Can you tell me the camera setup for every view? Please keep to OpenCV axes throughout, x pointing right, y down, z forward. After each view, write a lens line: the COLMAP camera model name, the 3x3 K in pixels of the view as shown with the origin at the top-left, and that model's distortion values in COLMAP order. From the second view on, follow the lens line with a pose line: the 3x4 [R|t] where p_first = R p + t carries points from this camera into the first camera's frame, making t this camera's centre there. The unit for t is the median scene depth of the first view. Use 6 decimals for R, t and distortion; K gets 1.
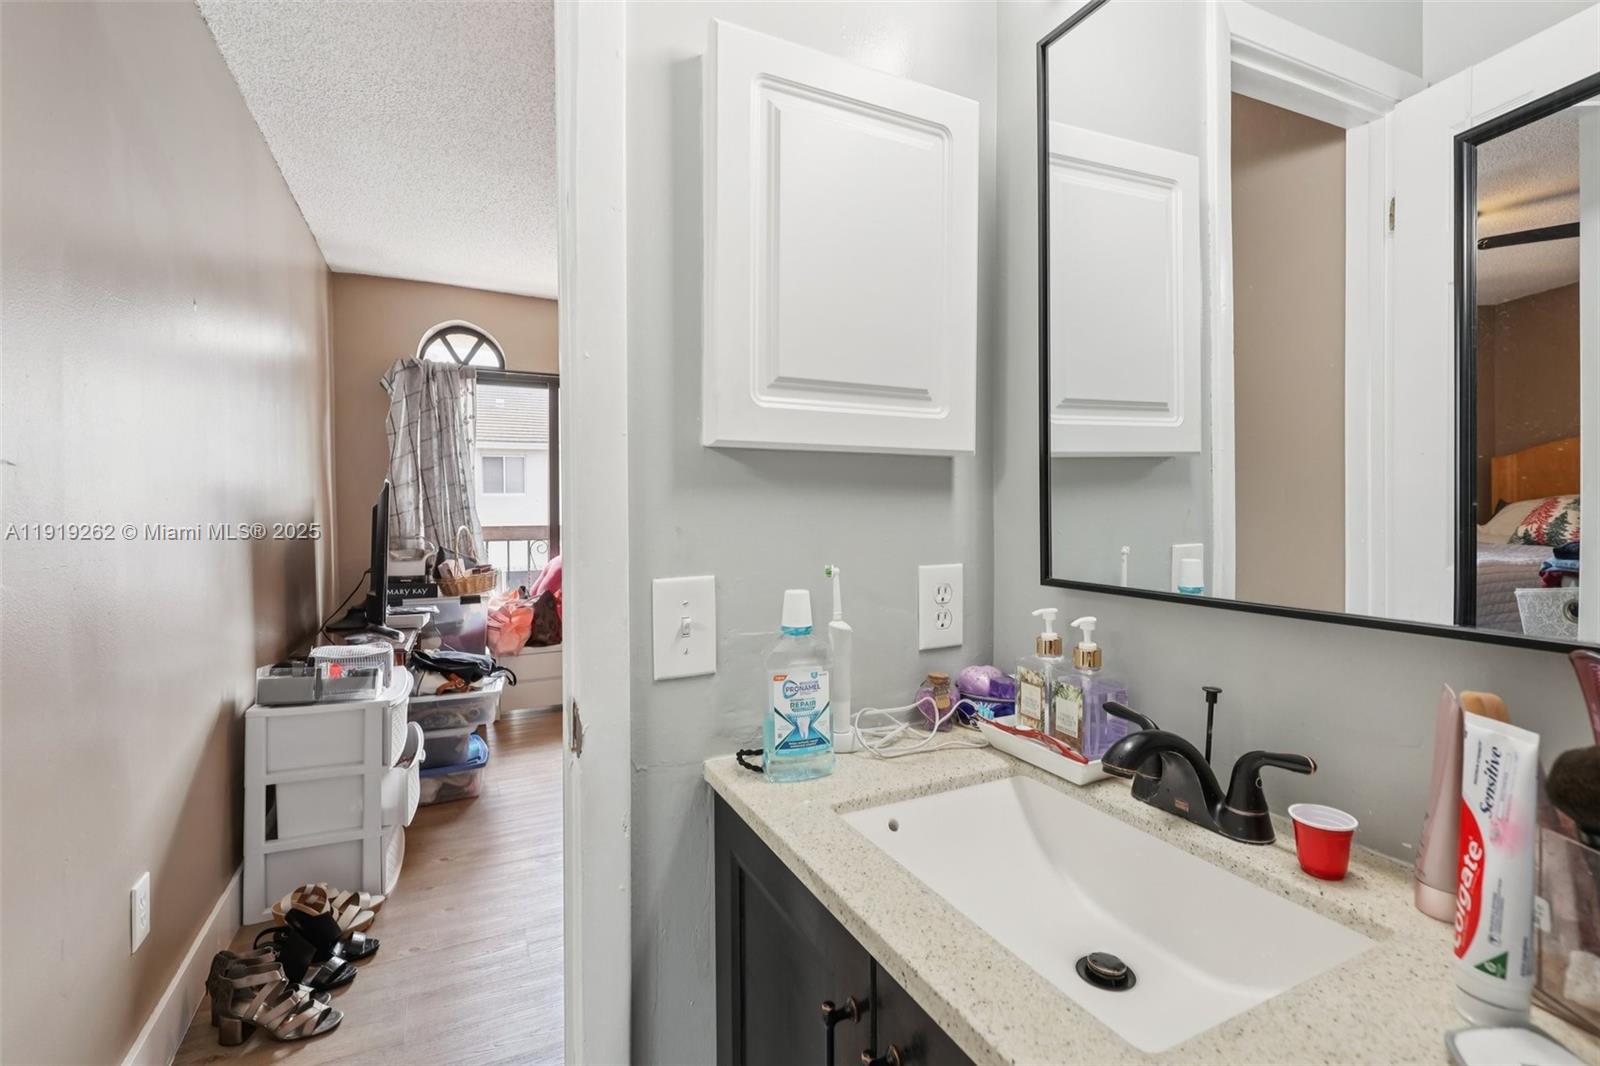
lens RADIAL K [[724.3, 0, 800.0], [0, 724.3, 533.0], [0, 0, 1]] dist [-0.000417, -0.000022]
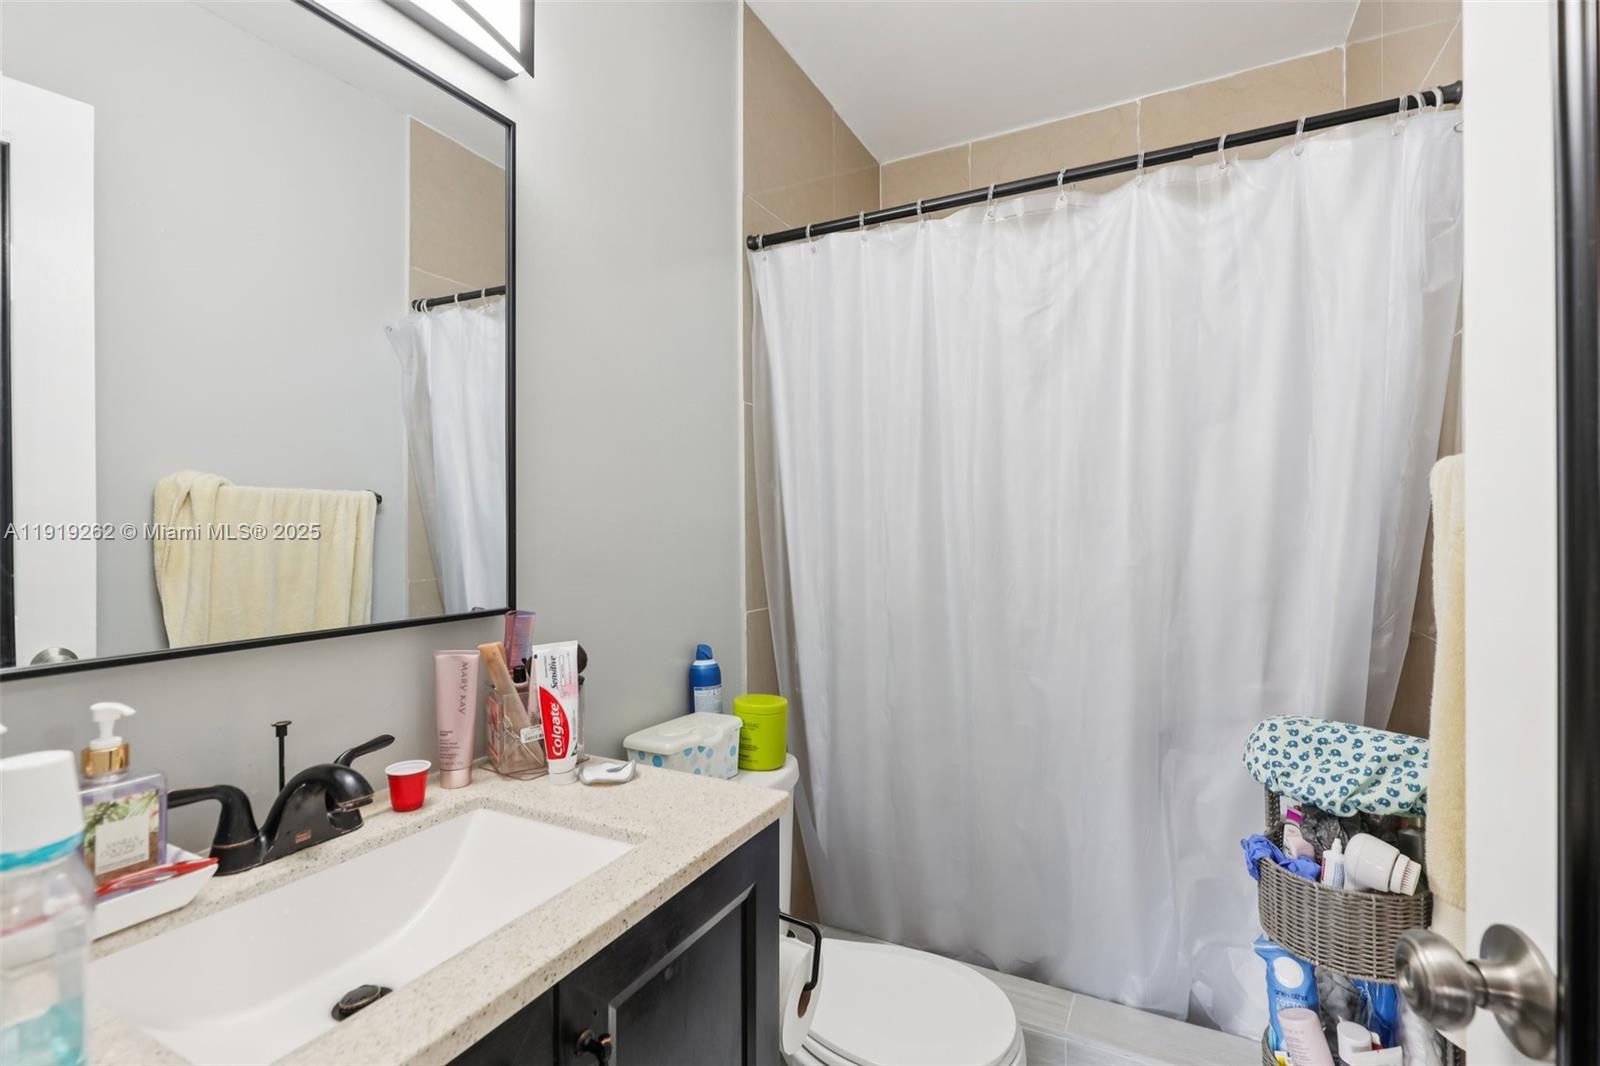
lens RADIAL K [[724.3, 0, 800.0], [0, 724.3, 533.0], [0, 0, 1]] dist [-0.000417, -0.000022]
pose [[-0.583885, 0.001662, 0.811835, -0.730733], [0.044325, 0.998572, 0.029834, -0.057614], [-0.810626, 0.053404, -0.583125, 1.008742]]
